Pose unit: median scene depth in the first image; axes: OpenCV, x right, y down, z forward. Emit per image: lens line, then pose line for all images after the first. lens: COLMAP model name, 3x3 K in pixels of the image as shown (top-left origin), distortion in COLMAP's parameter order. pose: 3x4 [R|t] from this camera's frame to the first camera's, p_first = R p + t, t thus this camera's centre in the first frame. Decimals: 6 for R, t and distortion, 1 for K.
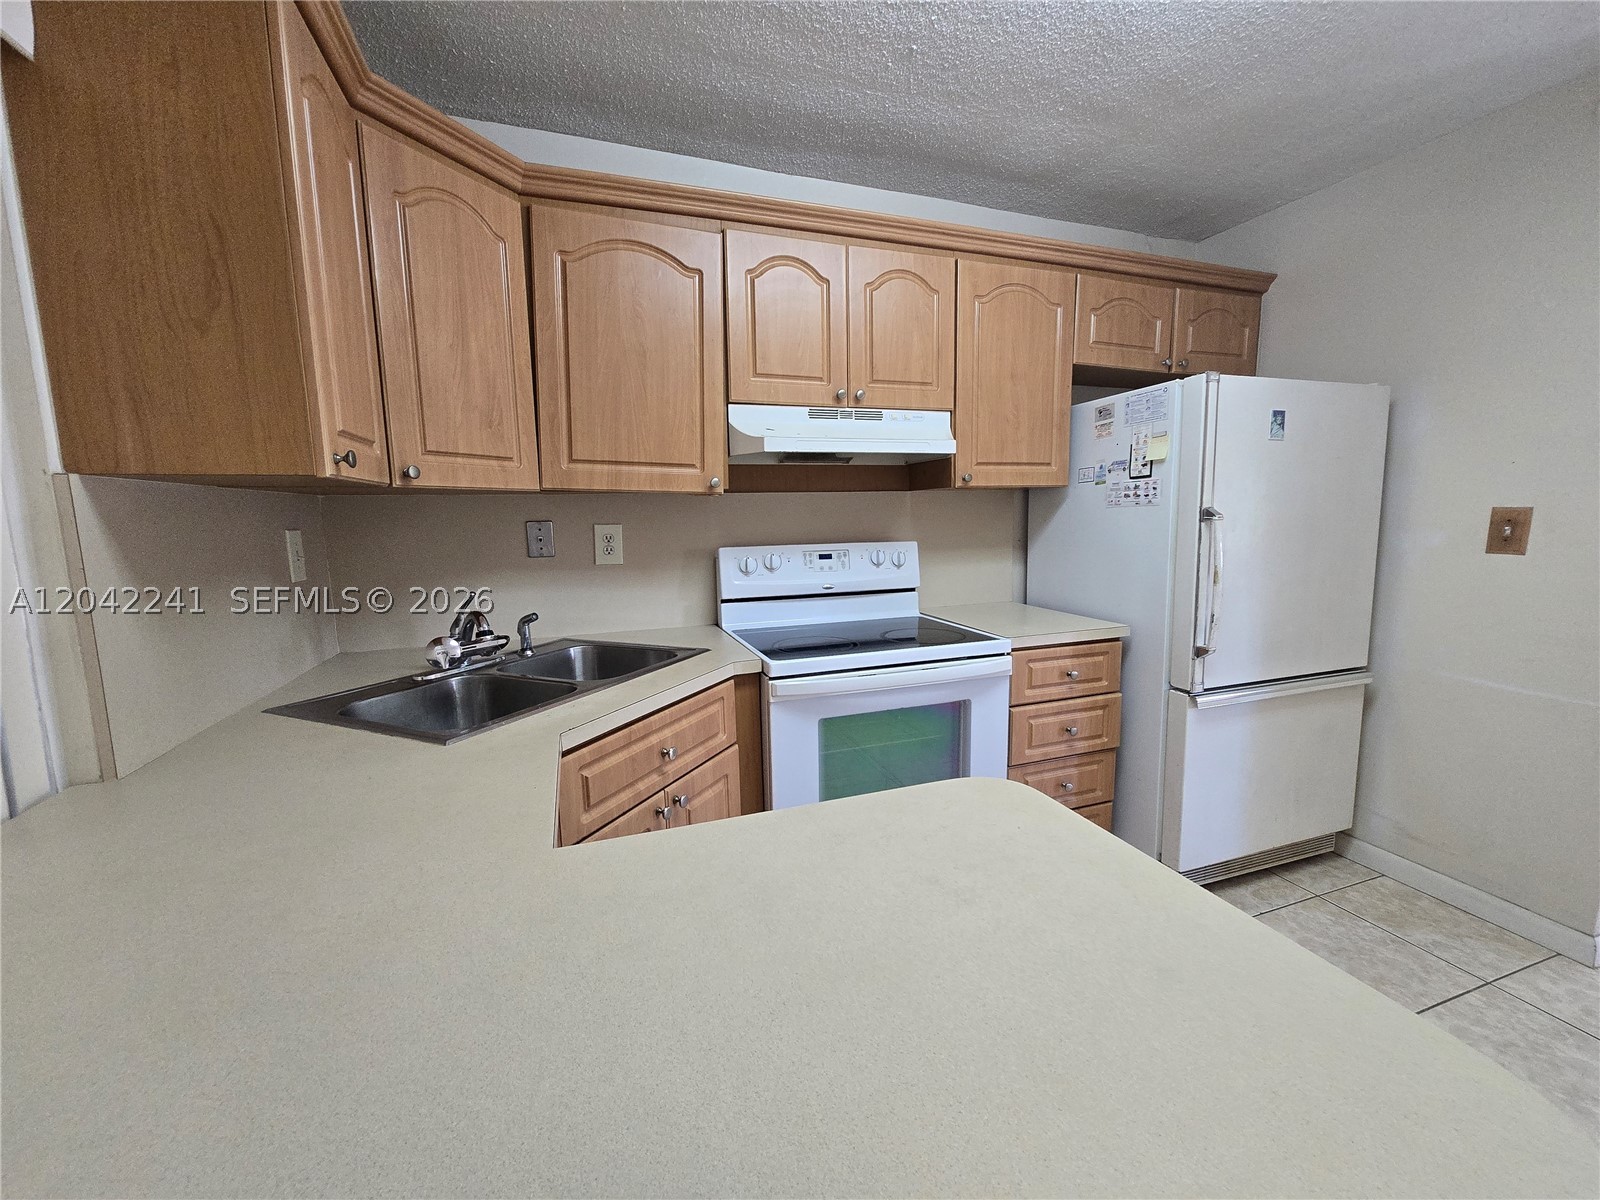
lens RADIAL K [[651.1, 0, 811.5], [0, 651.1, 604.9], [0, 0, 1]] dist [-0.005466, 0.002523]
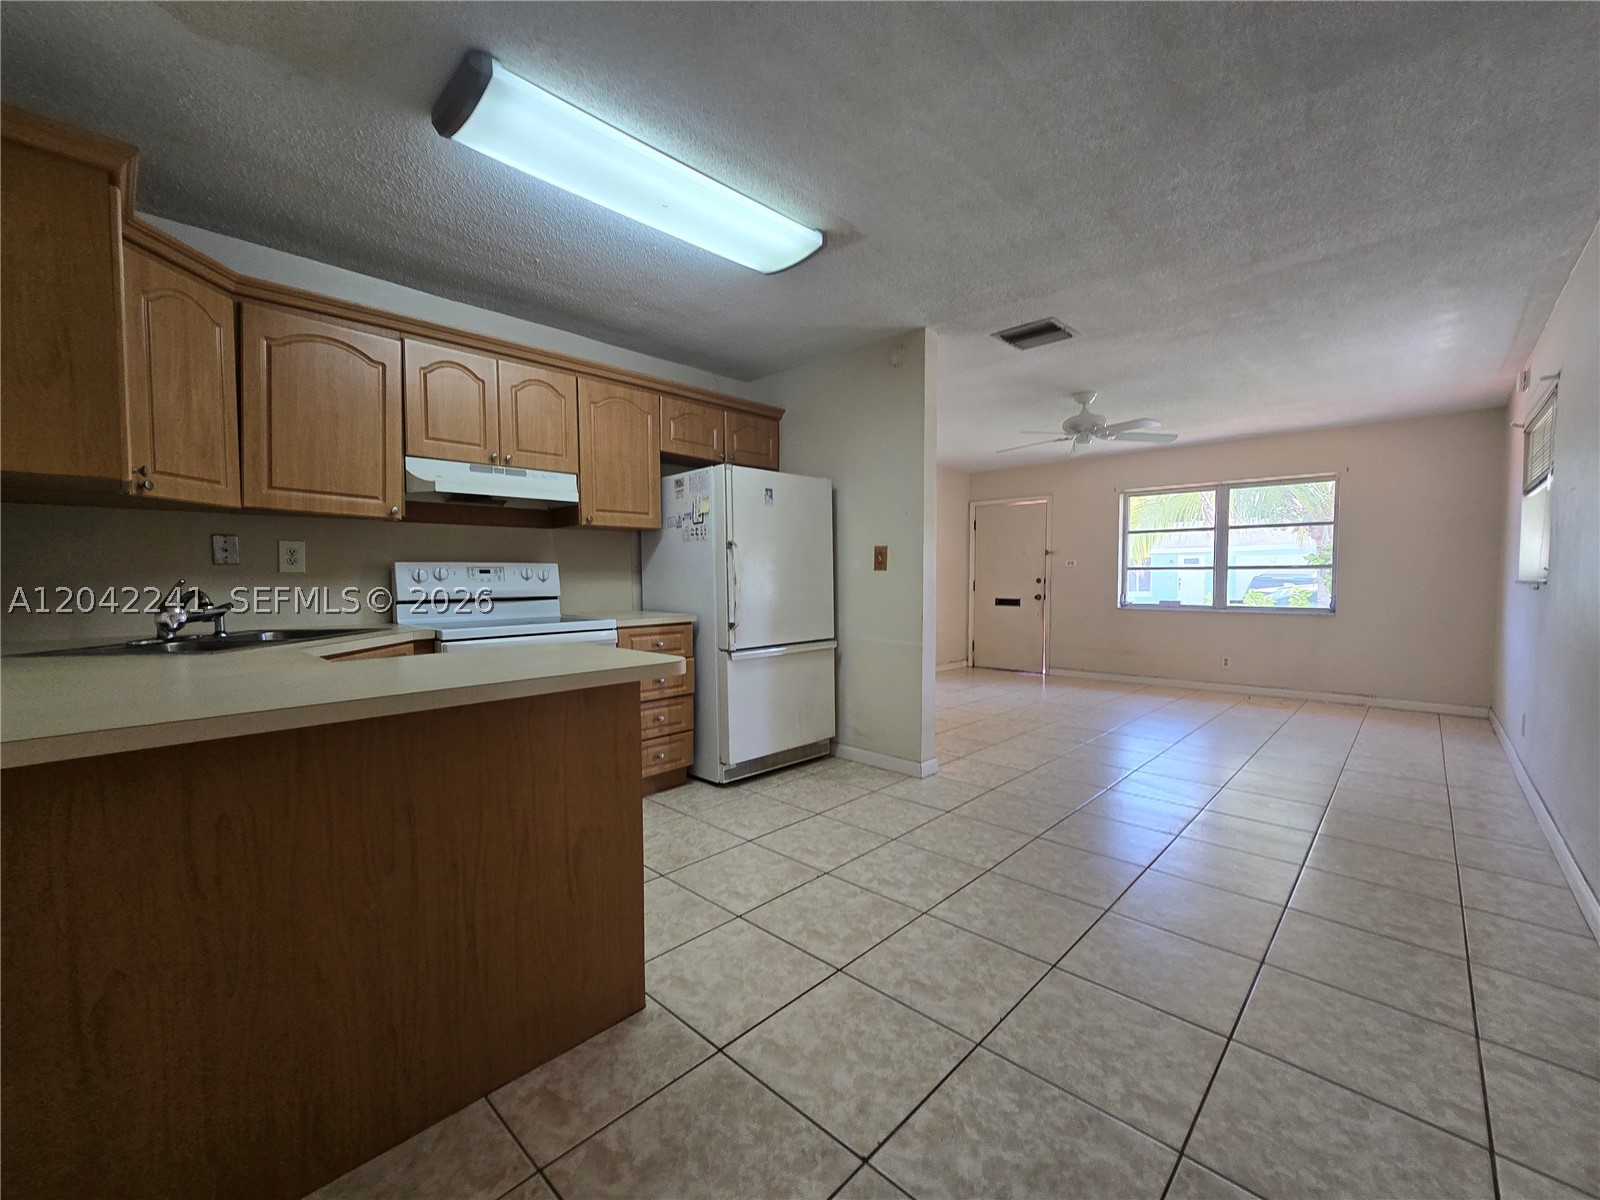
lens RADIAL K [[651.1, 0, 800.5], [0, 651.1, 606.9], [0, 0, 1]] dist [-0.005466, 0.002523]
pose [[0.894947, -0.010179, 0.446056, 0.005521], [0.052580, 0.995179, -0.082786, 0.168784], [-0.443063, 0.097543, 0.891168, -0.573393]]
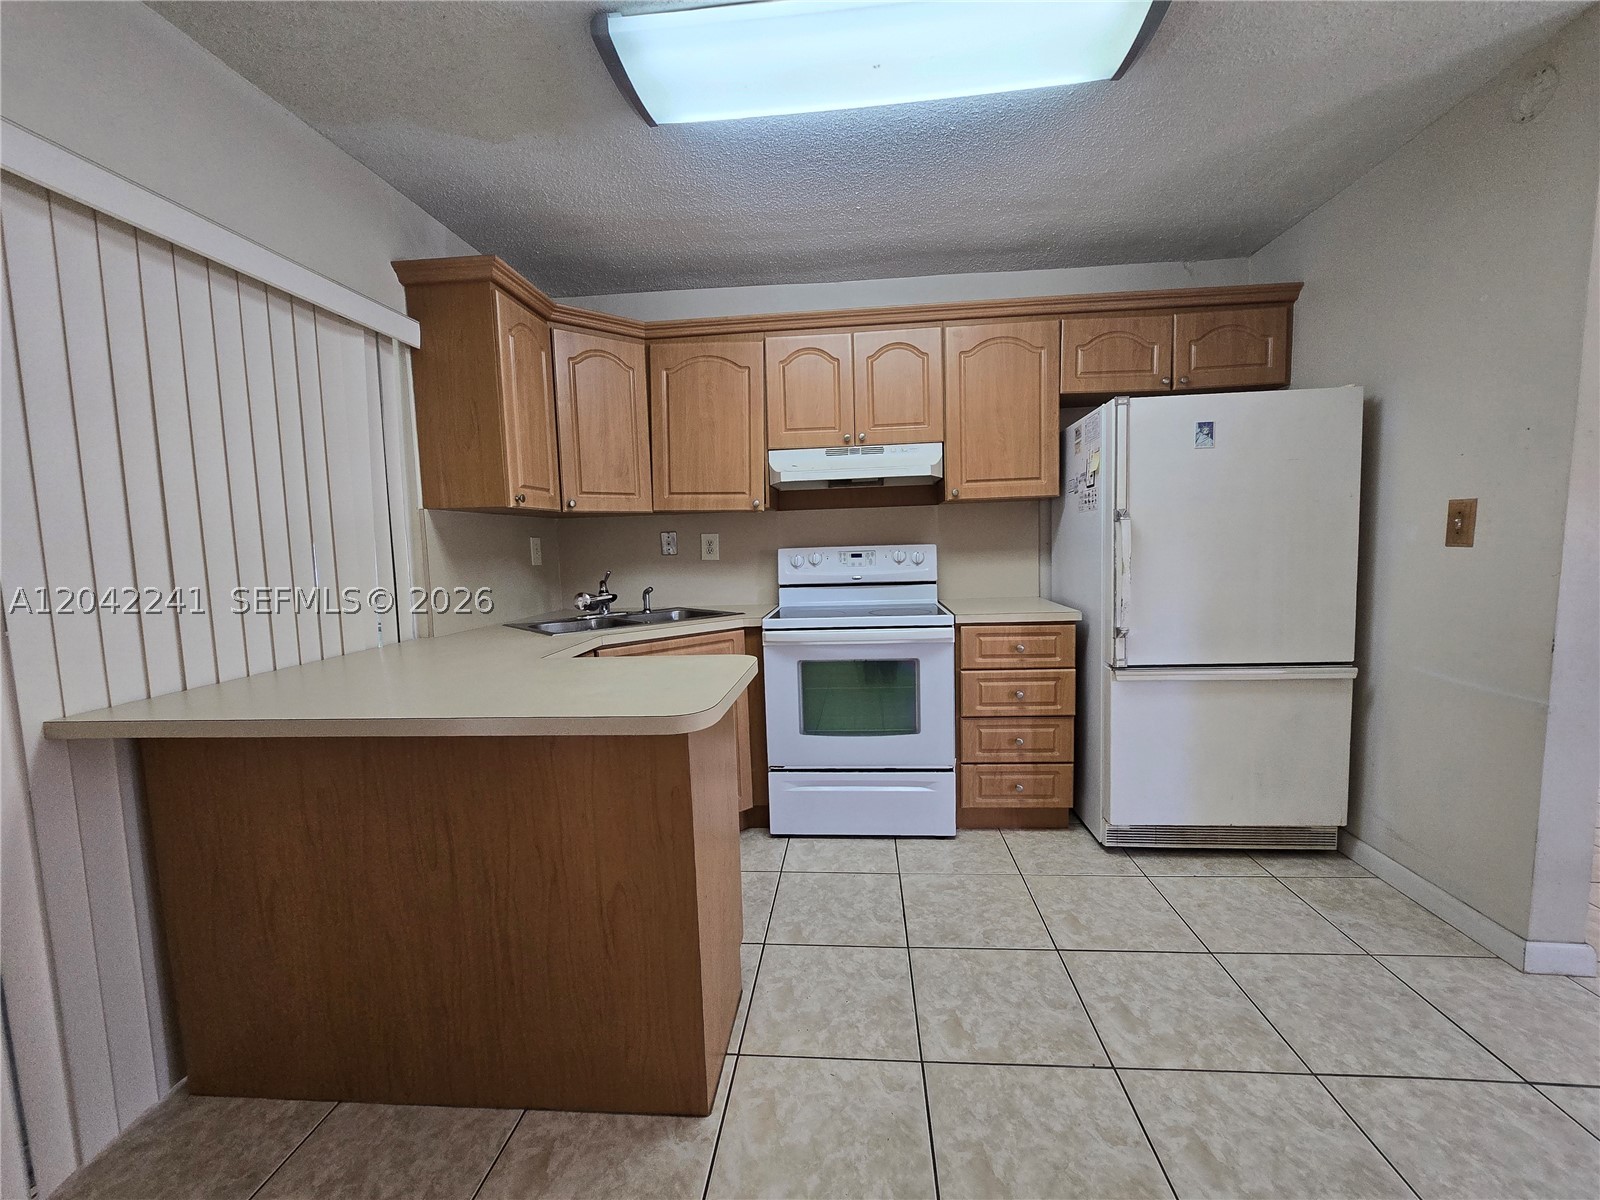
lens RADIAL K [[651.1, 0, 814.1], [0, 651.1, 604.9], [0, 0, 1]] dist [-0.005466, 0.002523]
pose [[0.913853, 0.027641, -0.405102, 0.557576], [-0.041537, 0.998810, -0.025549, 0.074769], [0.403914, 0.040175, 0.913914, -0.294705]]
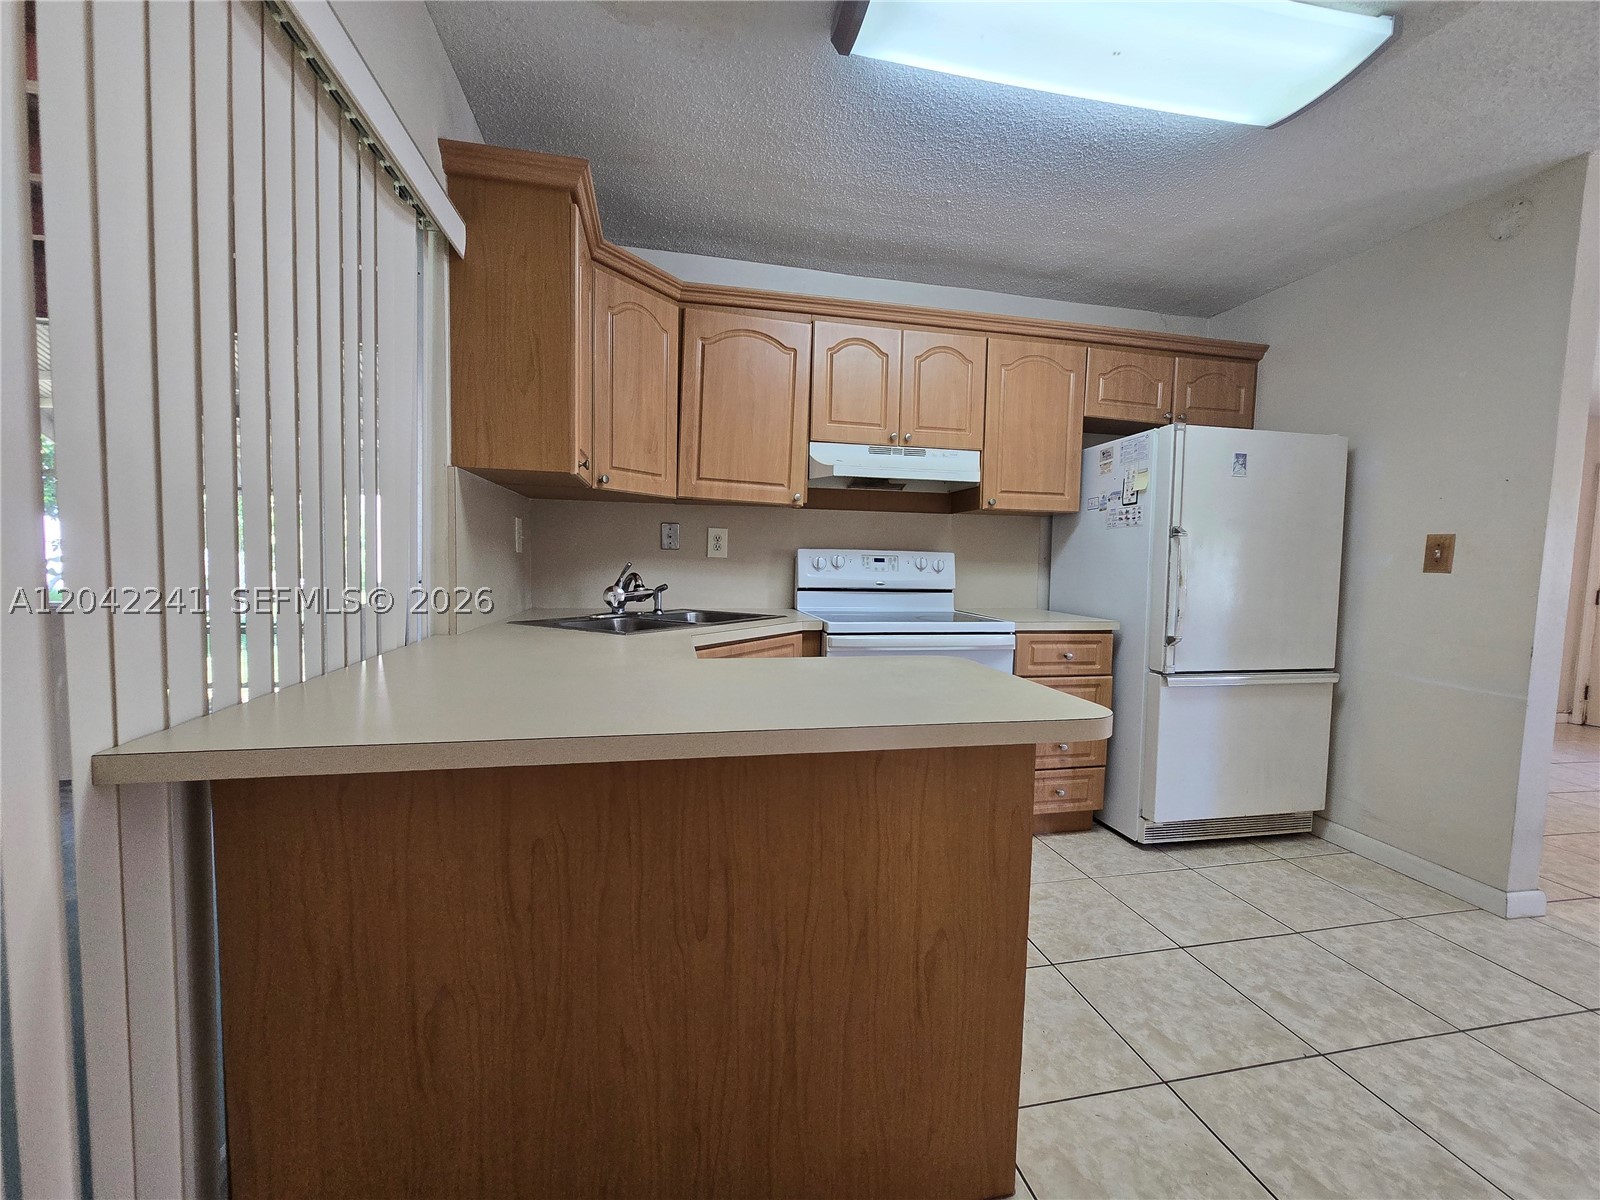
lens RADIAL K [[651.1, 0, 814.8], [0, 651.1, 605.2], [0, 0, 1]] dist [-0.005466, 0.002523]
pose [[0.991438, 0.045458, -0.122413, 0.064361], [-0.053899, 0.996326, -0.066551, 0.122687], [0.118938, 0.072579, 0.990245, -0.327871]]
